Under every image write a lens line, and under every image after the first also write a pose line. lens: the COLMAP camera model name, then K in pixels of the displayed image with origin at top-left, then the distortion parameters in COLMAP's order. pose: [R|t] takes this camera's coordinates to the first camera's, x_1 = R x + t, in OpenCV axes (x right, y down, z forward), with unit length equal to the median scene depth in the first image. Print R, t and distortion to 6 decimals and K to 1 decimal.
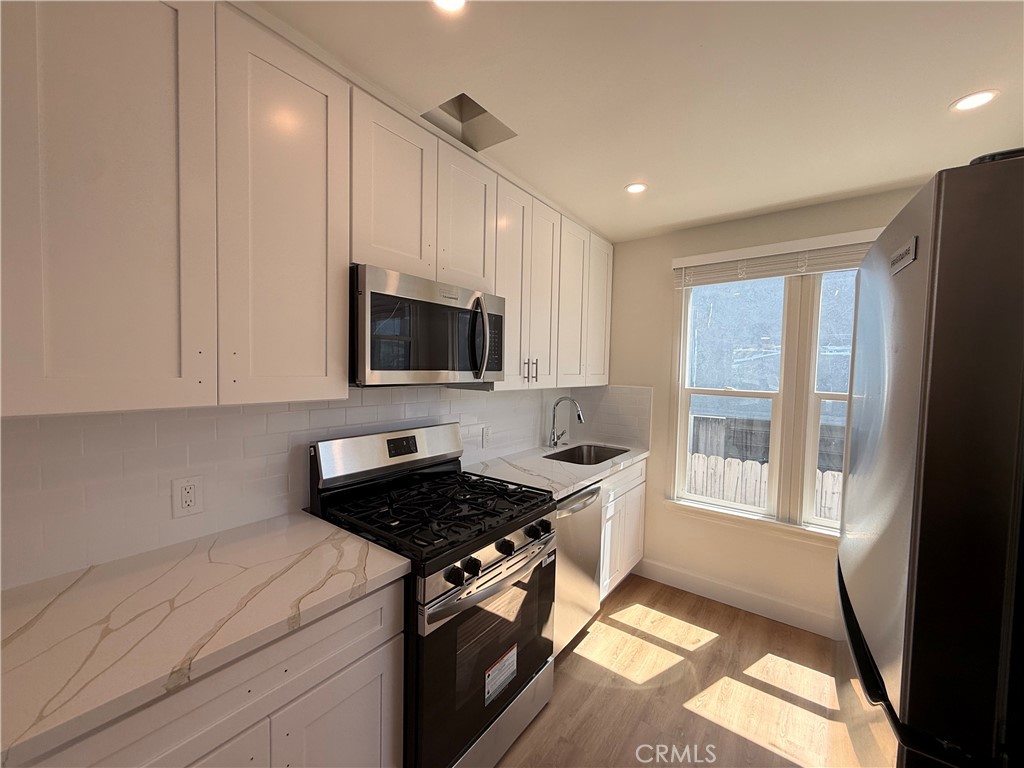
lens RADIAL K [[408.6, 0, 509.6], [0, 408.6, 383.7], [0, 0, 1]] dist [0.002734, -0.000070]
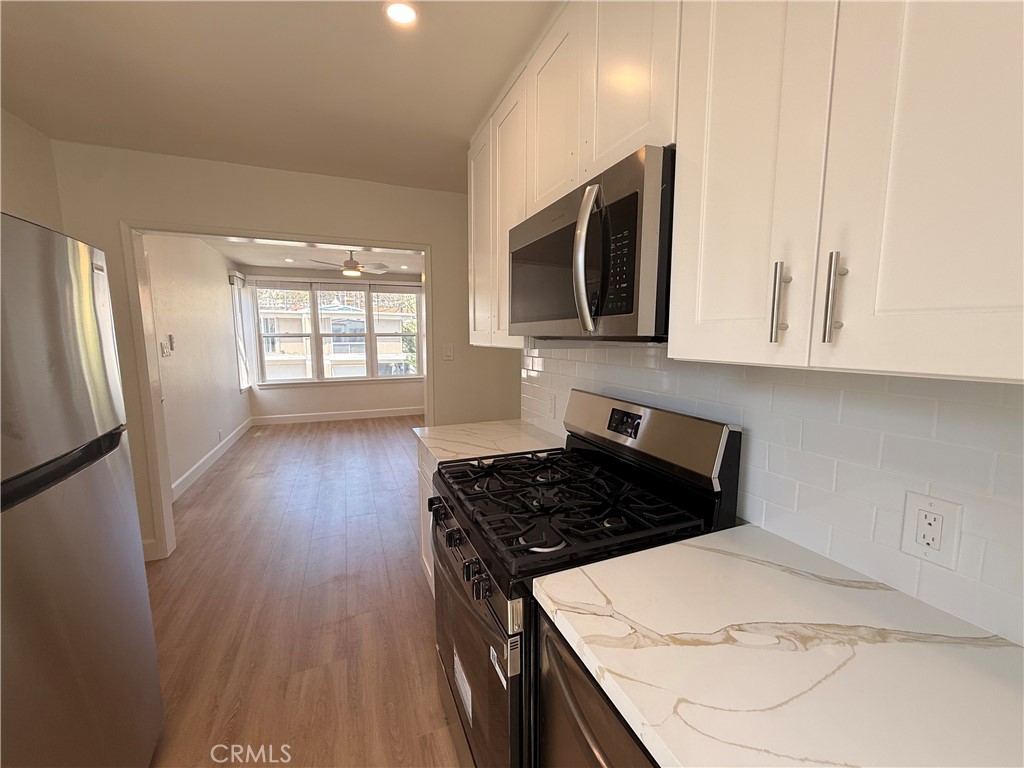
lens RADIAL K [[408.6, 0, 509.6], [0, 408.6, 383.7], [0, 0, 1]] dist [0.002734, -0.000070]
pose [[-0.510254, 0.081231, -0.856179, 0.423144], [-0.041374, 0.992058, 0.118780, -0.000748], [0.859028, 0.096032, -0.502841, 1.025115]]
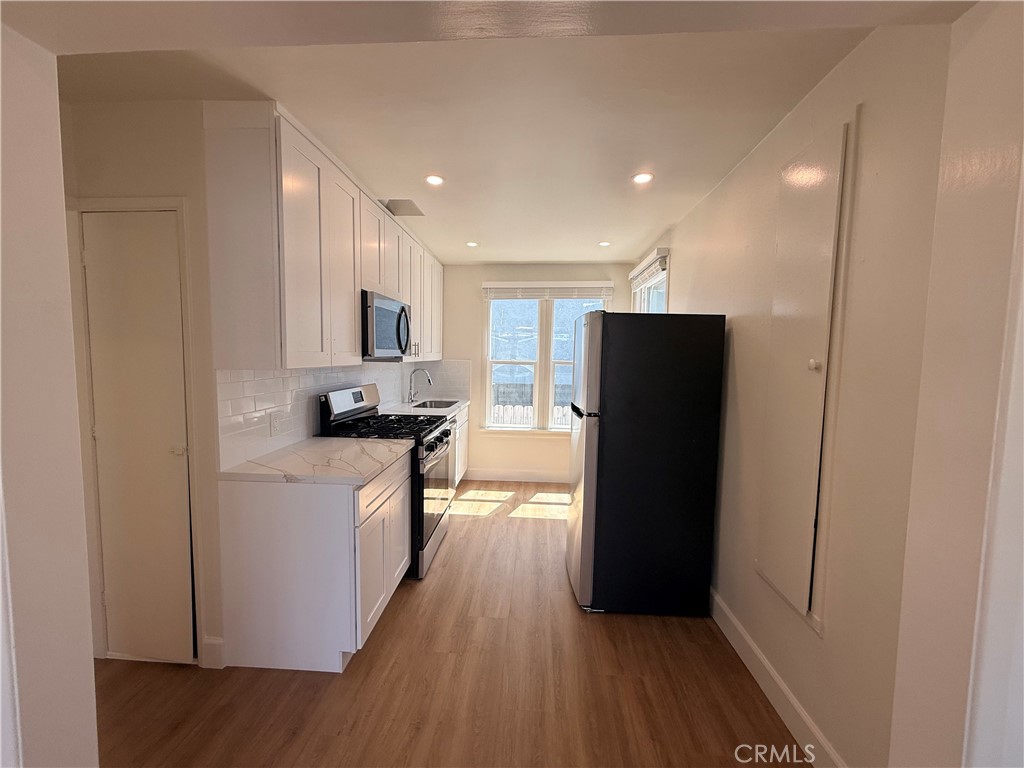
lens RADIAL K [[408.6, 0, 509.6], [0, 408.6, 383.7], [0, 0, 1]] dist [0.002734, -0.000070]
pose [[0.834700, -0.046679, 0.548724, -0.549969], [0.021489, 0.998403, 0.052244, 0.025884], [-0.550286, -0.031816, 0.834370, -0.566766]]
